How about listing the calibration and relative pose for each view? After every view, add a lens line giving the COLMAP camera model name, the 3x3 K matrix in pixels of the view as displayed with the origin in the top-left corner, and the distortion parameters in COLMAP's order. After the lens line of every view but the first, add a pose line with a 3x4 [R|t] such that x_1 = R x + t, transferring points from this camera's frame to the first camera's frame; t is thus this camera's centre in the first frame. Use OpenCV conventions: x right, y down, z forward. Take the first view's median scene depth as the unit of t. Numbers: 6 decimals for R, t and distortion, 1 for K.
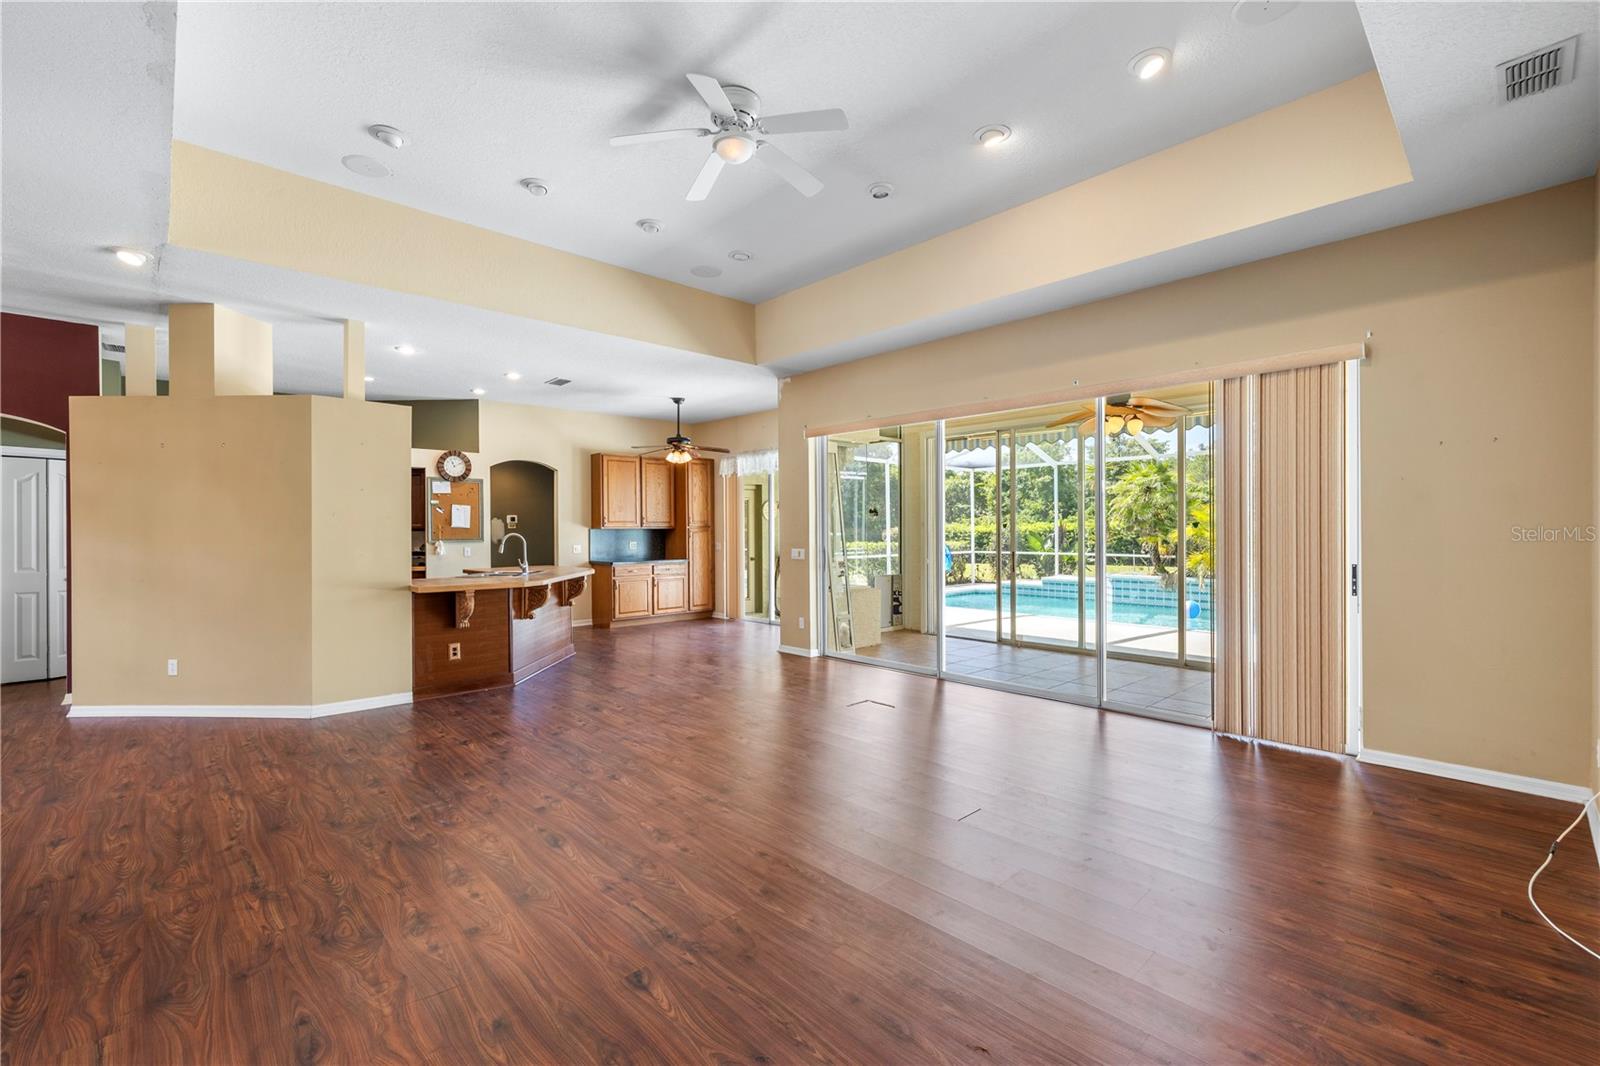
lens RADIAL K [[675.5, 0, 801.0], [0, 675.5, 532.8], [0, 0, 1]] dist [0.001606, -0.000193]
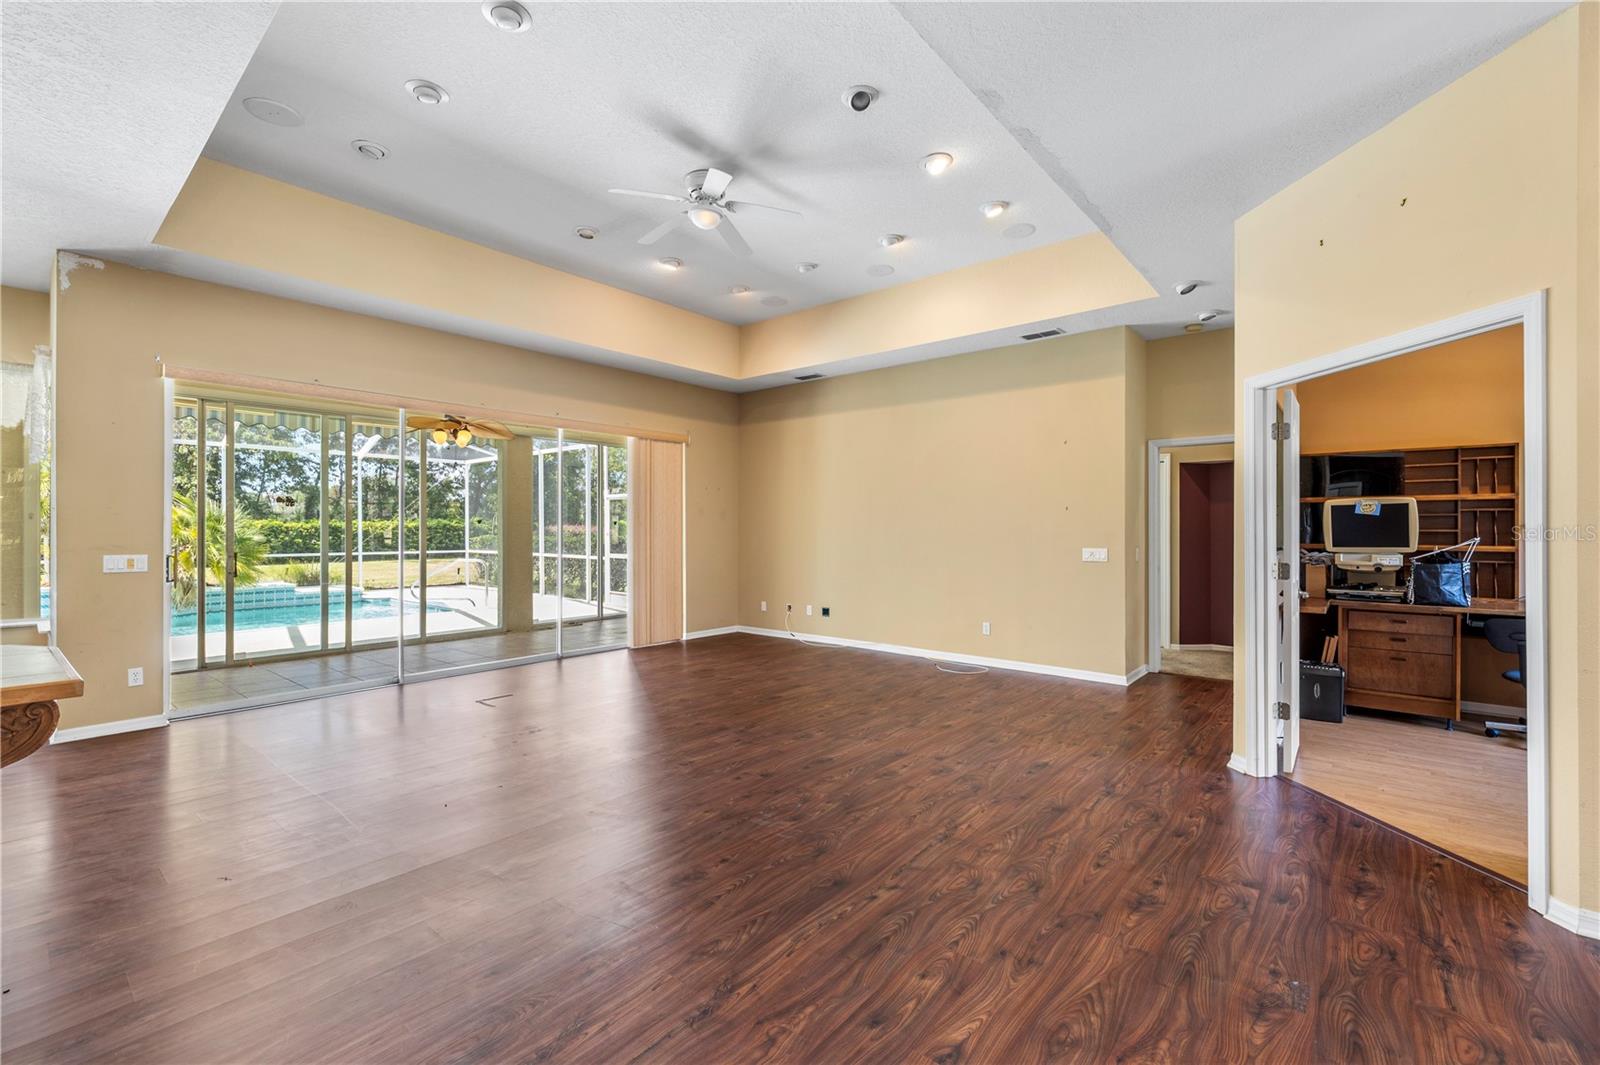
lens RADIAL K [[675.5, 0, 791.4], [0, 675.5, 526.7], [0, 0, 1]] dist [0.001606, -0.000193]
pose [[-0.100524, 0.007167, 0.994909, -0.590398], [0.004067, 0.999969, -0.006793, 0.004838], [-0.994926, 0.003364, -0.100550, 0.424189]]
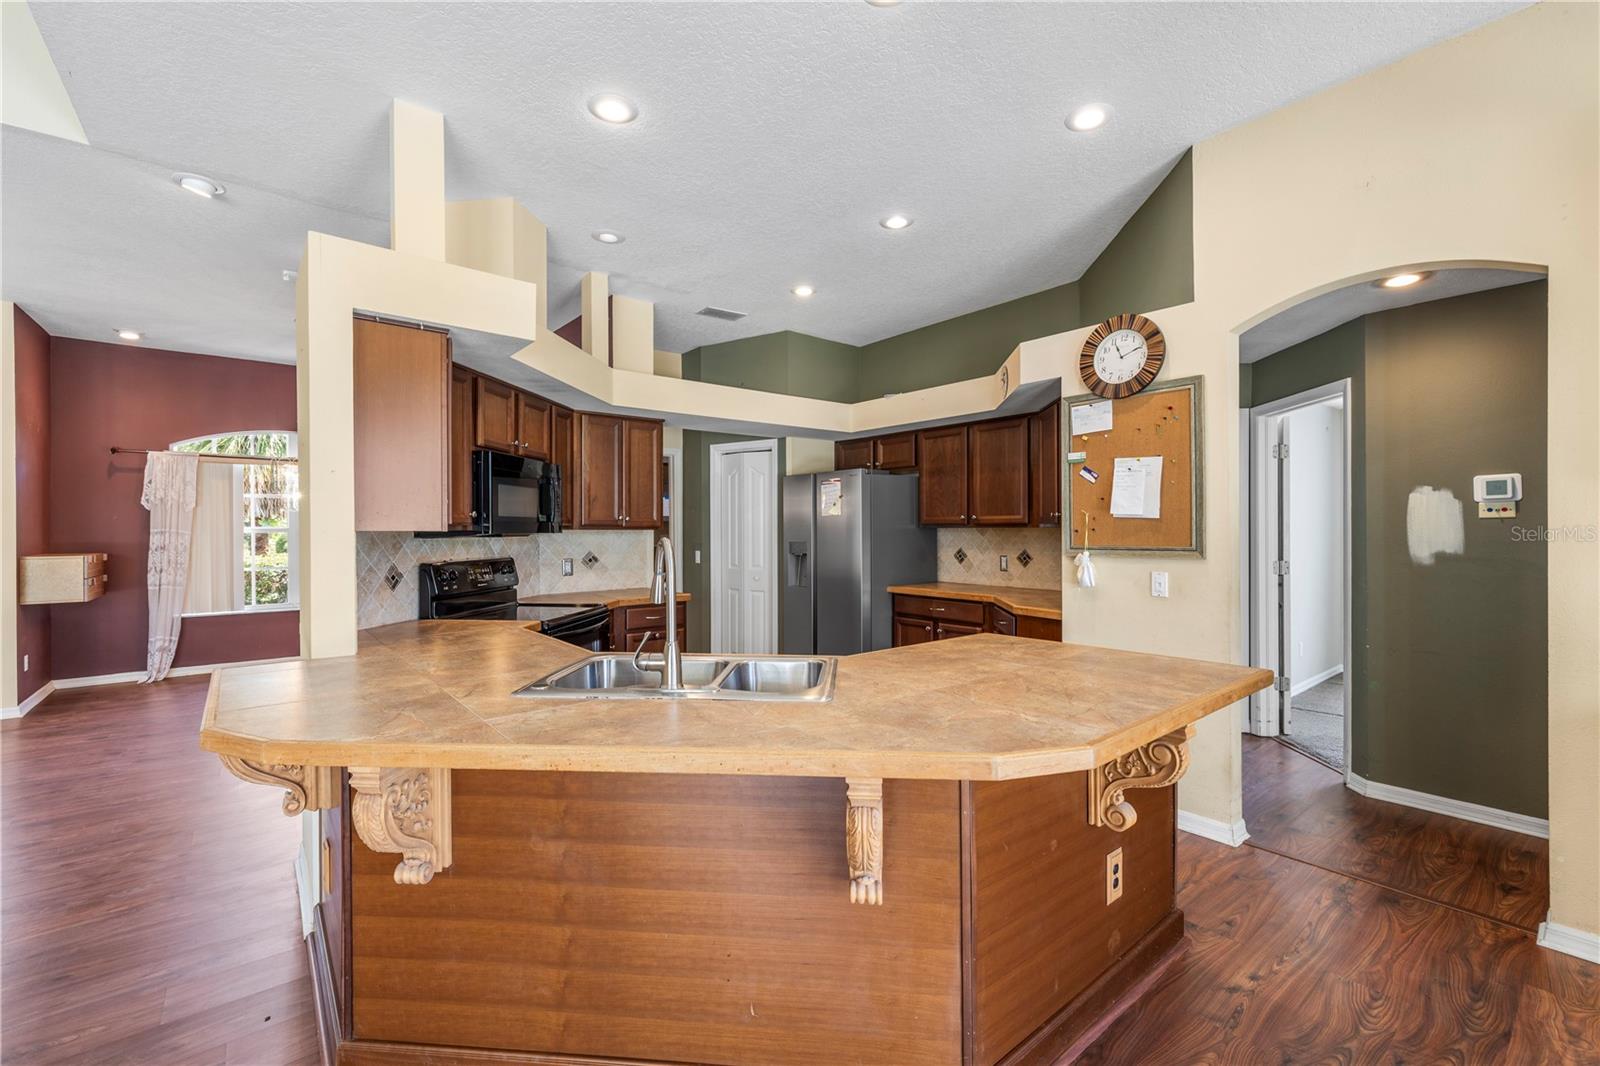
lens RADIAL K [[675.5, 0, 799.1], [0, 675.5, 532.2], [0, 0, 1]] dist [0.001606, -0.000193]
pose [[-0.084037, 0.010465, -0.996408, -0.120276], [0.000082, 0.999945, 0.010495, -0.003768], [0.996463, 0.000800, -0.084033, 0.868562]]
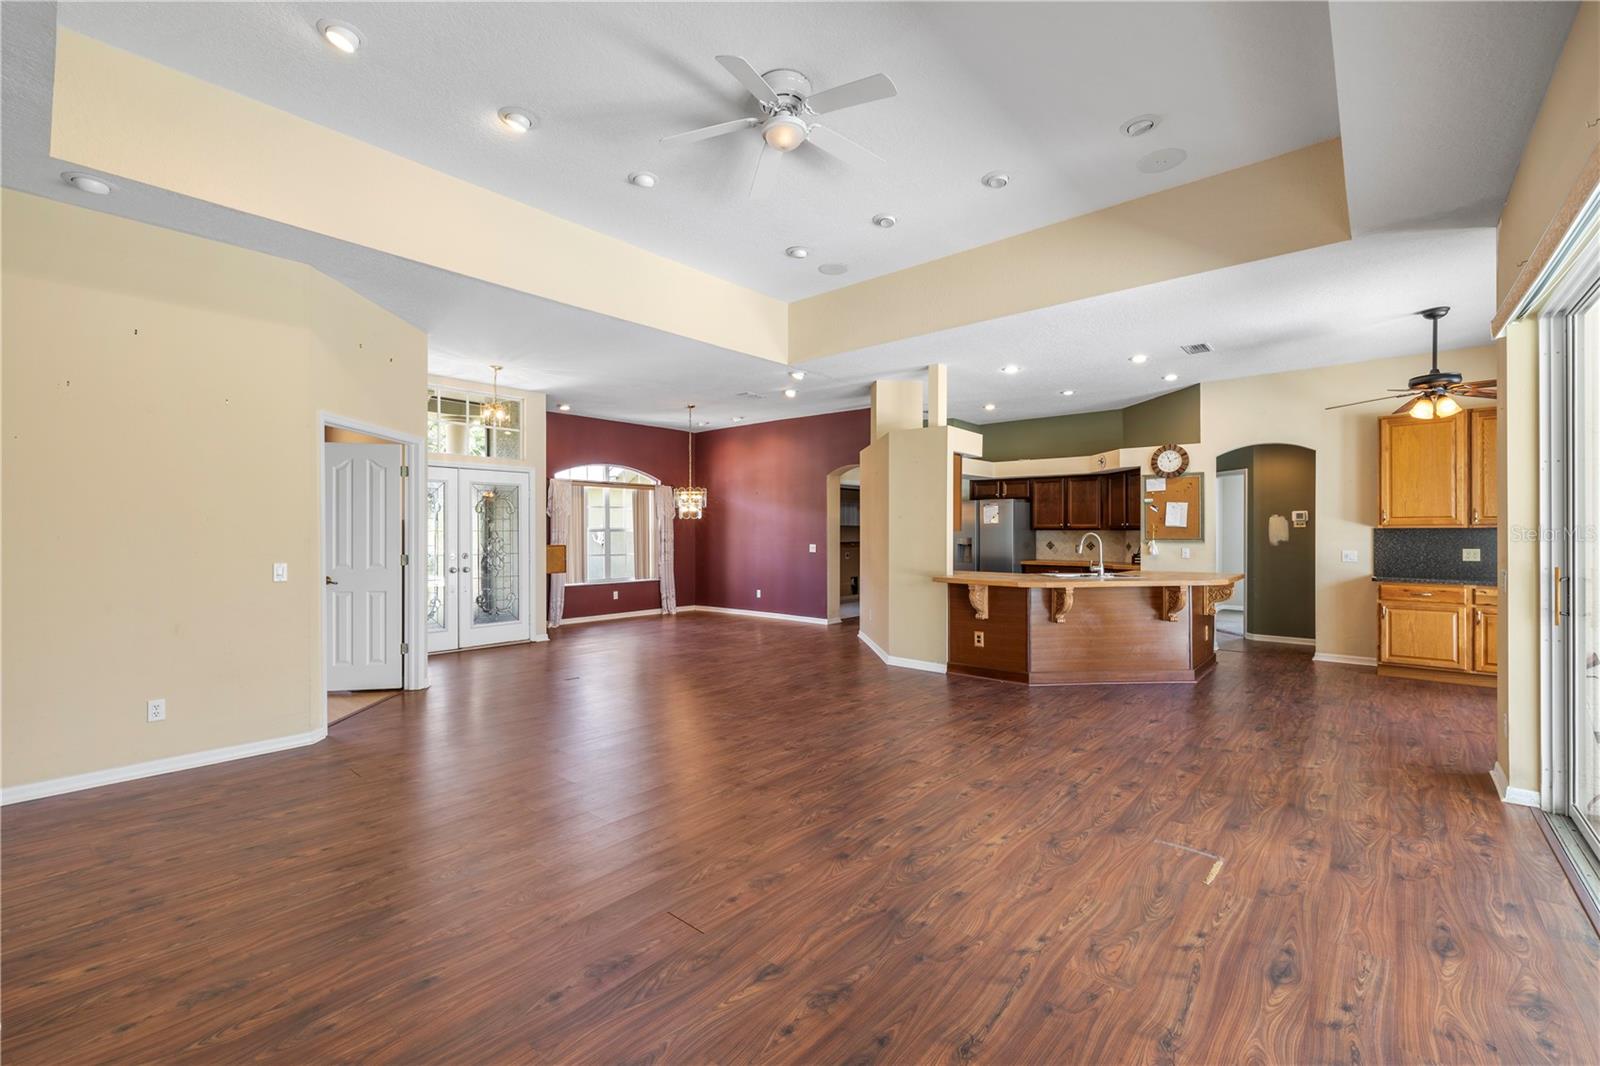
lens RADIAL K [[675.5, 0, 797.7], [0, 675.5, 530.4], [0, 0, 1]] dist [0.001606, -0.000193]
pose [[0.093777, 0.004105, -0.995585, 0.380125], [-0.005355, 0.999979, 0.003619, -0.003130], [0.995579, 0.004992, 0.093797, 0.406609]]
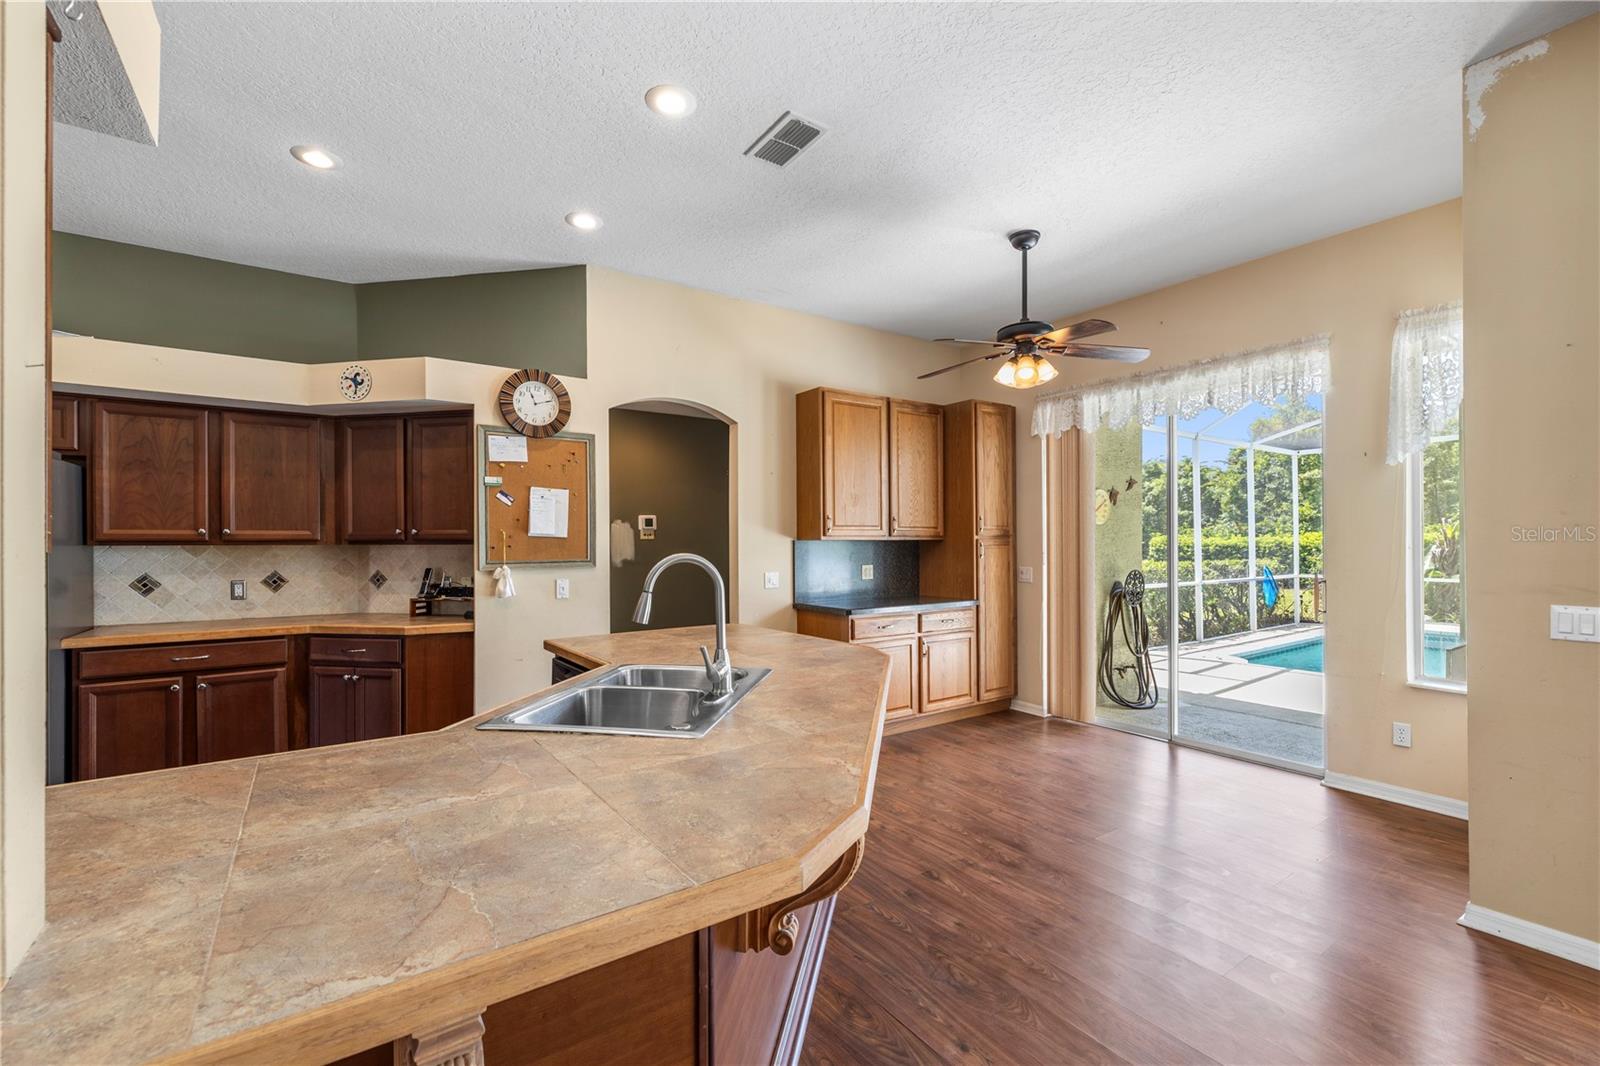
lens RADIAL K [[675.5, 0, 800.5], [0, 675.5, 543.8], [0, 0, 1]] dist [0.001606, -0.000193]
pose [[0.986934, 0.001900, -0.161113, -0.265813], [-0.002185, 0.999996, -0.001592, -0.002550], [0.161109, 0.001923, 0.986935, 0.586844]]
